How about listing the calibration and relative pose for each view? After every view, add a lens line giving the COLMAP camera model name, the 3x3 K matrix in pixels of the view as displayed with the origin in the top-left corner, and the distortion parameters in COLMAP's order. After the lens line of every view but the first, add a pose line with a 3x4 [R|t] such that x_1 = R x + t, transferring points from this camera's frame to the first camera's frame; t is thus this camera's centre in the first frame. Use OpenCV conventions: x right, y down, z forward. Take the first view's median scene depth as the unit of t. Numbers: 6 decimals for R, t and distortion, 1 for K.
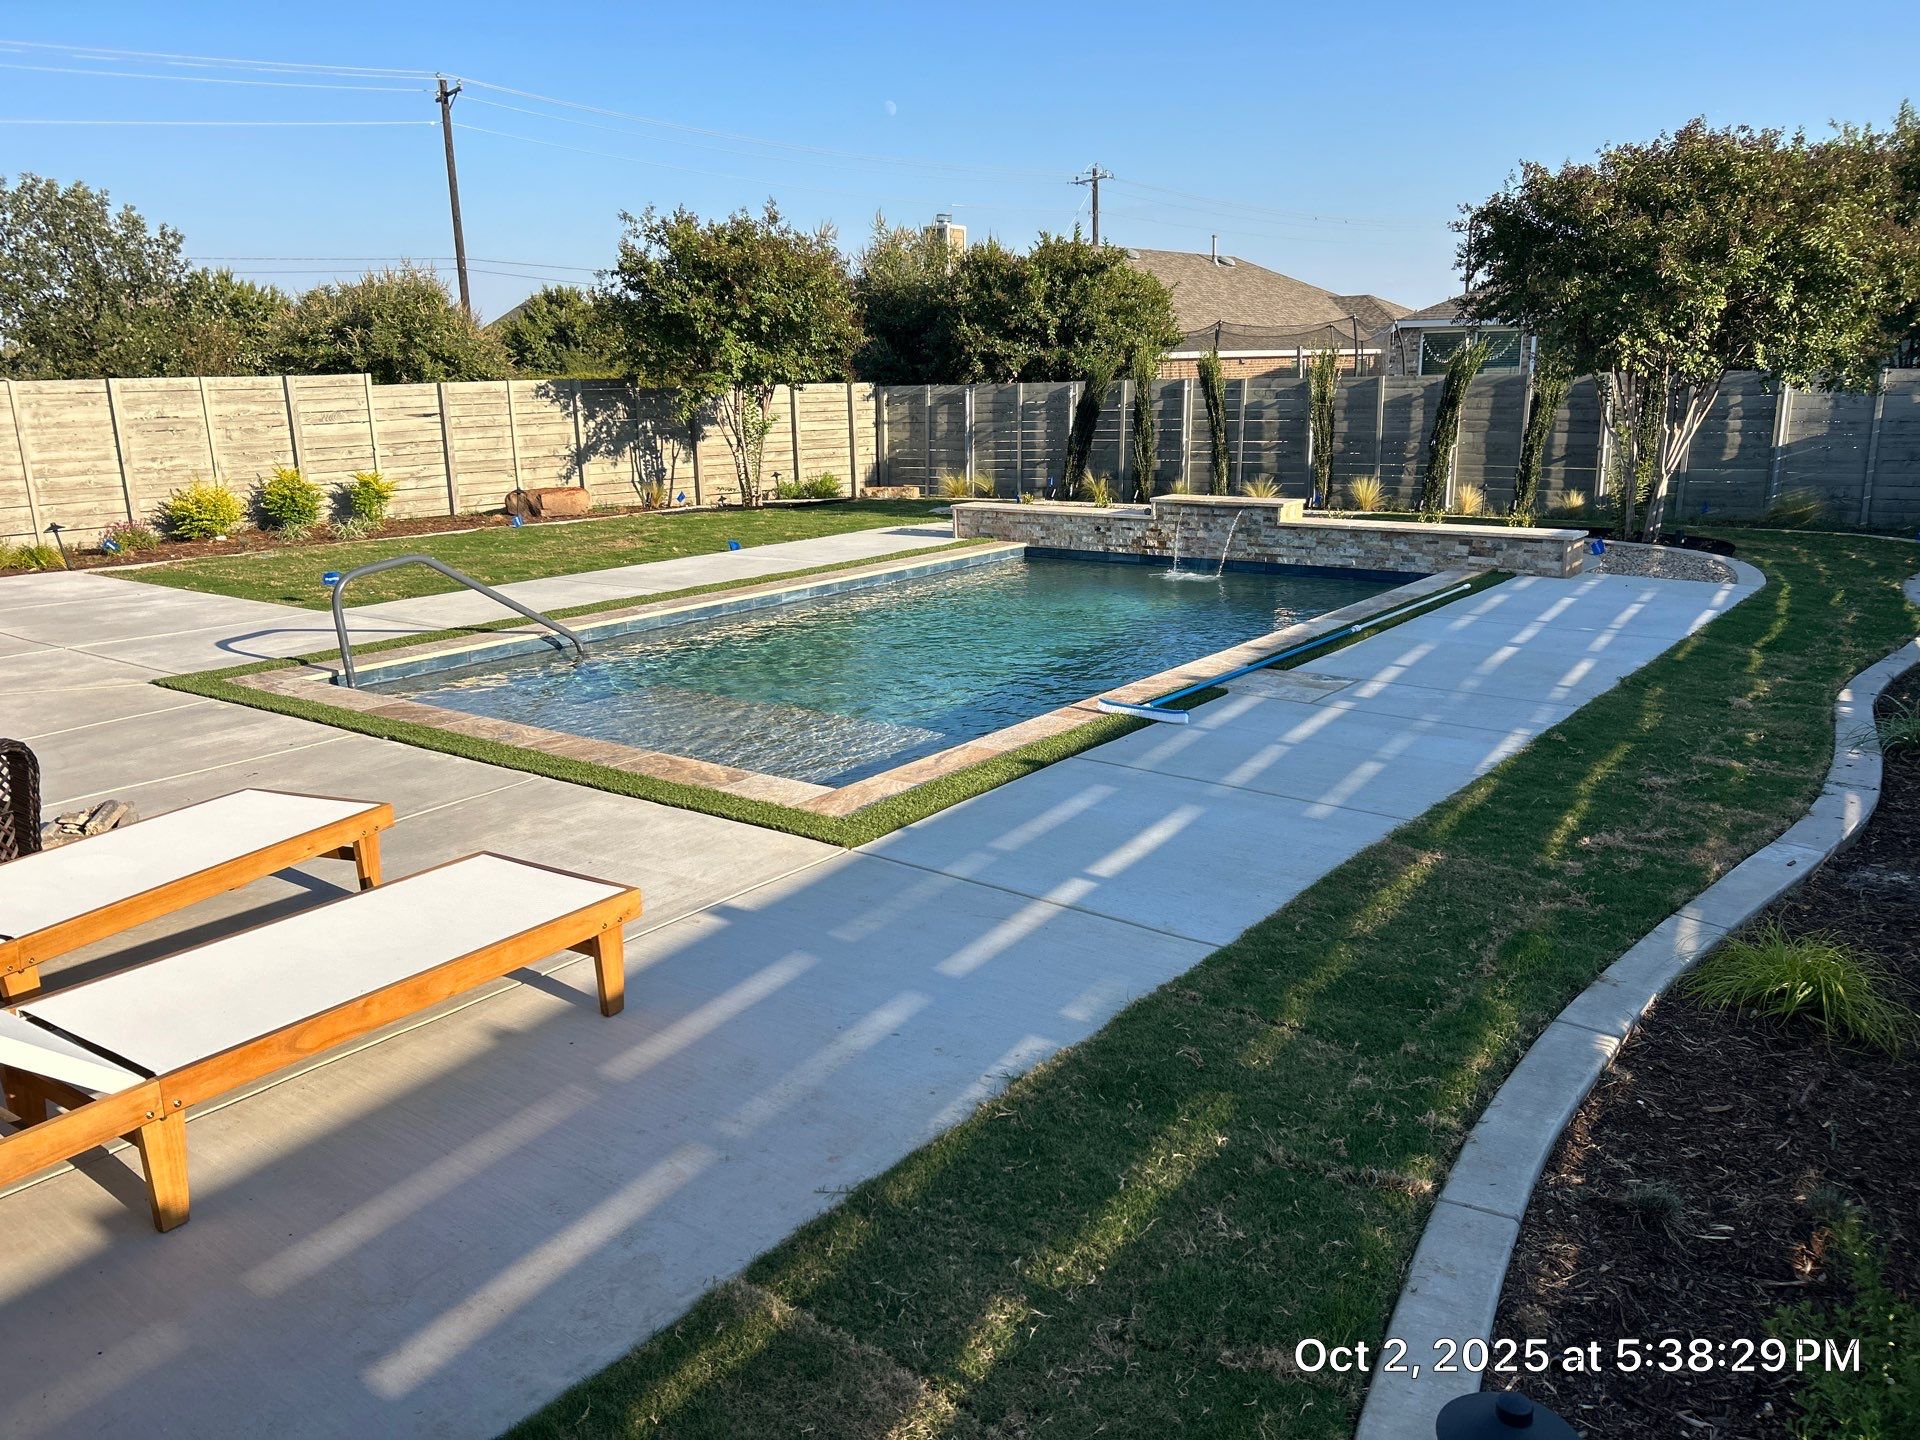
lens RADIAL K [[1371.5, 0, 959.4], [0, 1371.5, 722.5], [0, 0, 1]] dist [-0.004891, -0.001728]
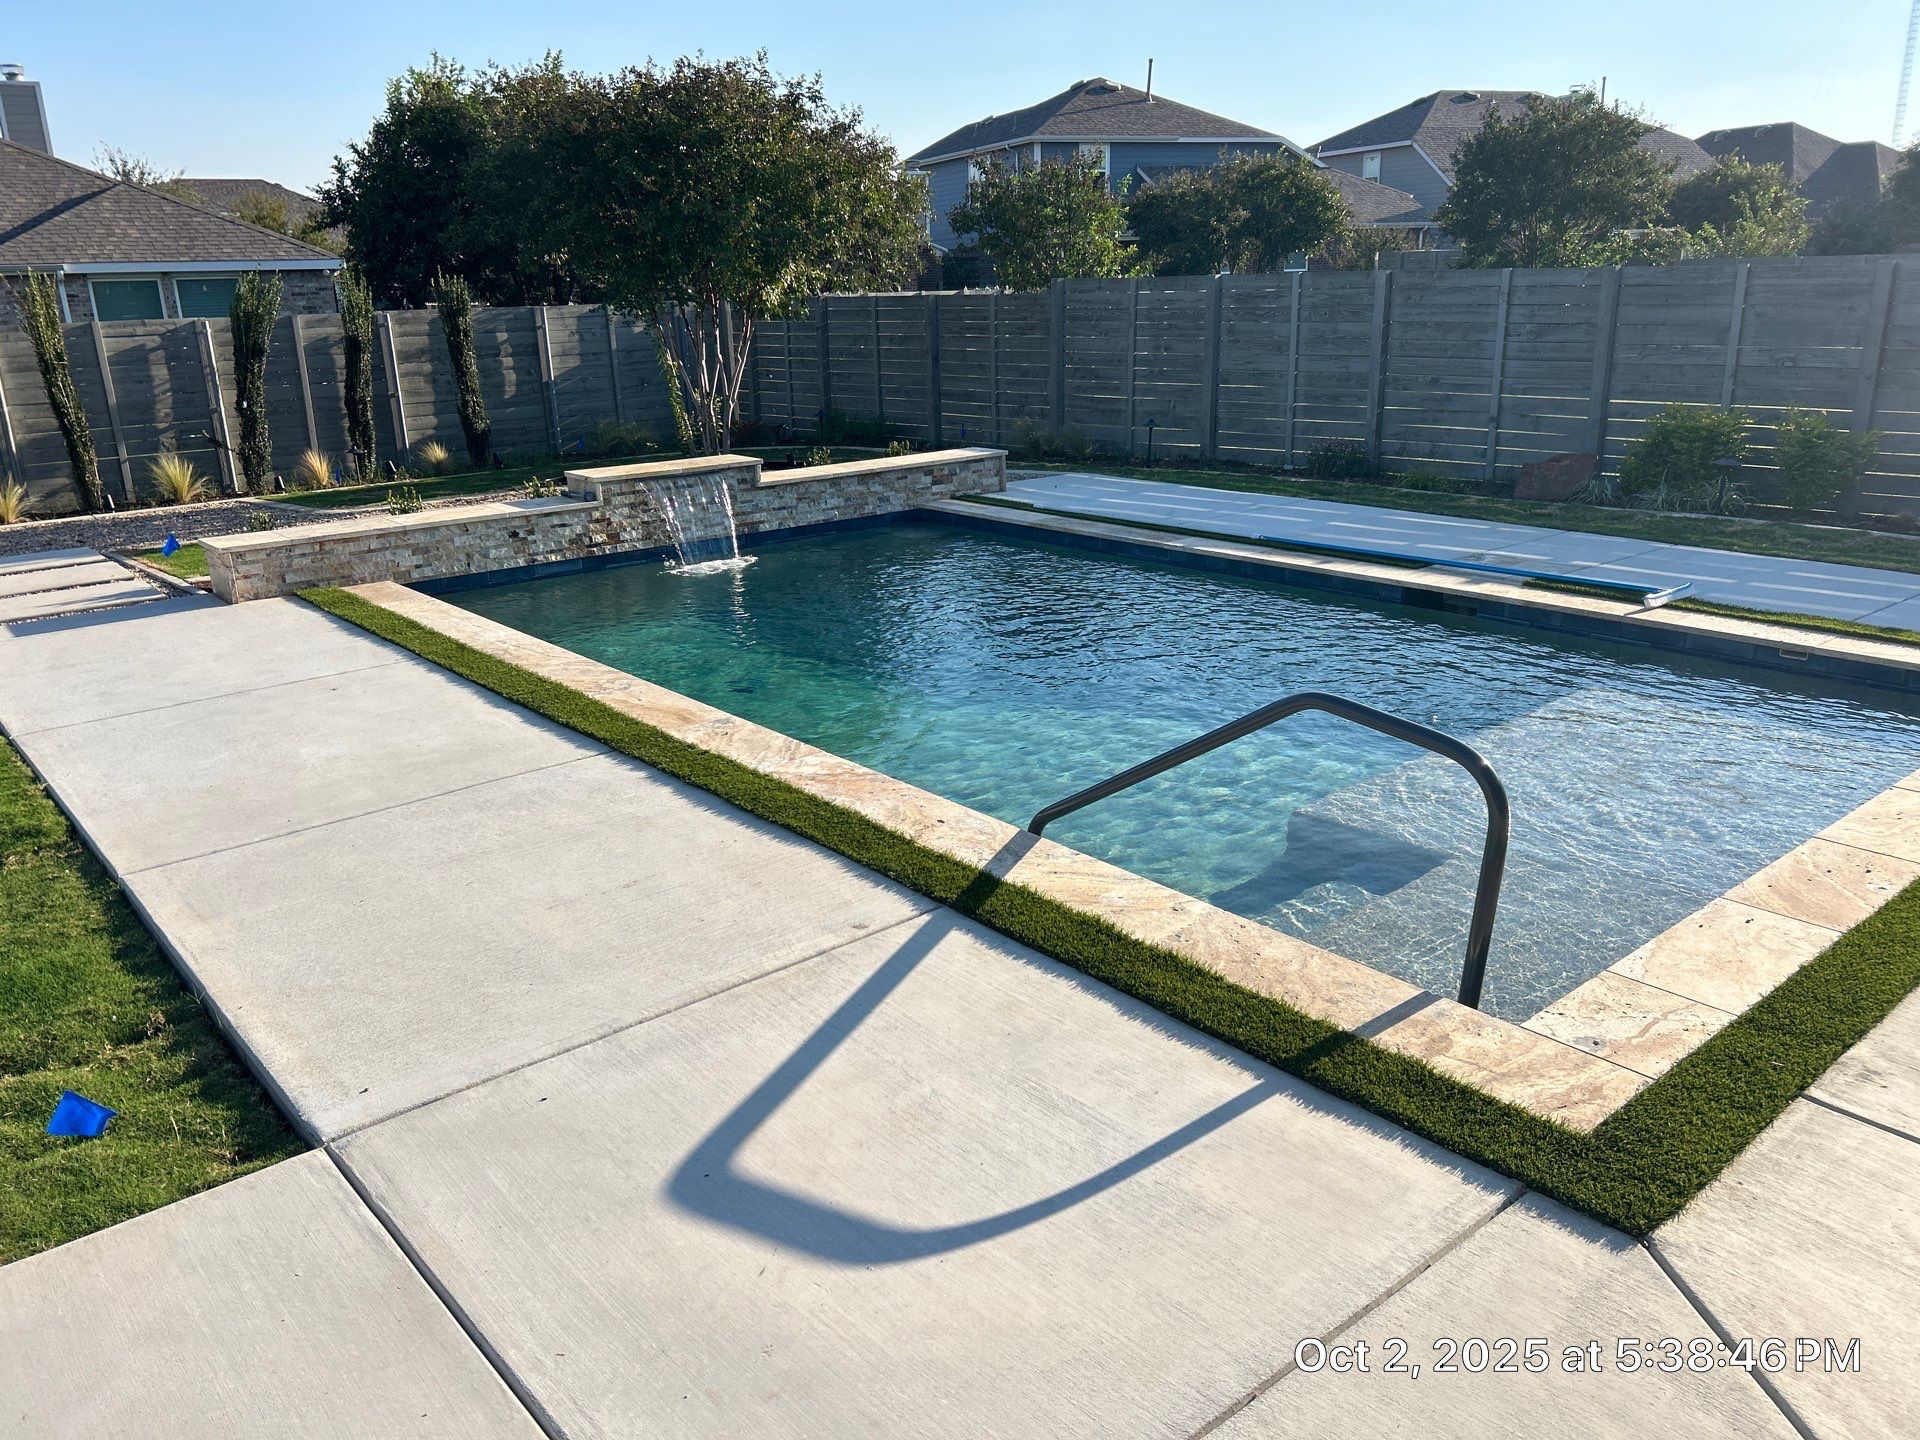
lens RADIAL K [[1455.9, 0, 965.3], [0, 1455.9, 726.2], [0, 0, 1]] dist [-0.003826, 0.001064]
pose [[0.265664, -0.274408, 0.924188, -0.554763], [0.256887, 0.944126, 0.206484, -0.146263], [-0.929210, 0.182556, 0.321312, 0.583280]]
